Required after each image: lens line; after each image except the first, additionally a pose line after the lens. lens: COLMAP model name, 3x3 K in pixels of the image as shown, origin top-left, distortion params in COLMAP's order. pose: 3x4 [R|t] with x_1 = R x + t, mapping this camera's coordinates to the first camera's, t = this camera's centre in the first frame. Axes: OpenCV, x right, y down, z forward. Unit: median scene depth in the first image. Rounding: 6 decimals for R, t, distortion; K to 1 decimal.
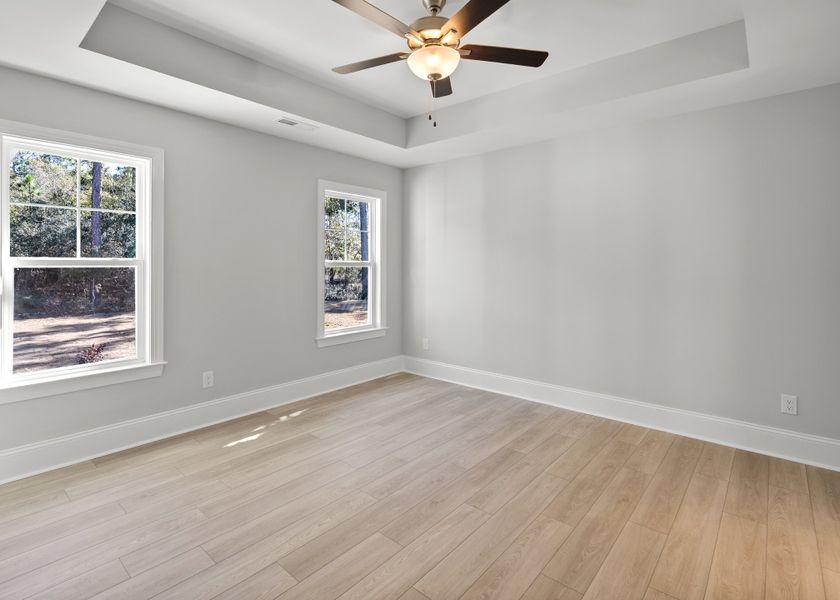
lens RADIAL K [[415.7, 0, 421.9], [0, 415.7, 269.6], [0, 0, 1]] dist [-0.005181, 0.000494]
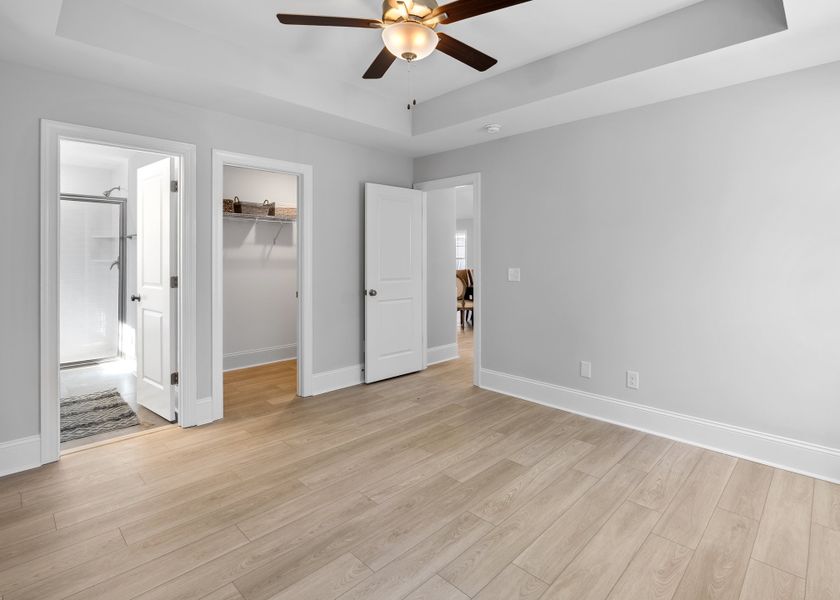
lens RADIAL K [[415.7, 0, 421.9], [0, 415.7, 269.6], [0, 0, 1]] dist [-0.005181, 0.000494]
pose [[-0.997446, -0.006504, 0.071131, -0.060963], [-0.004169, 0.999449, 0.032922, -0.014580], [-0.071306, 0.032541, -0.996924, 1.847228]]
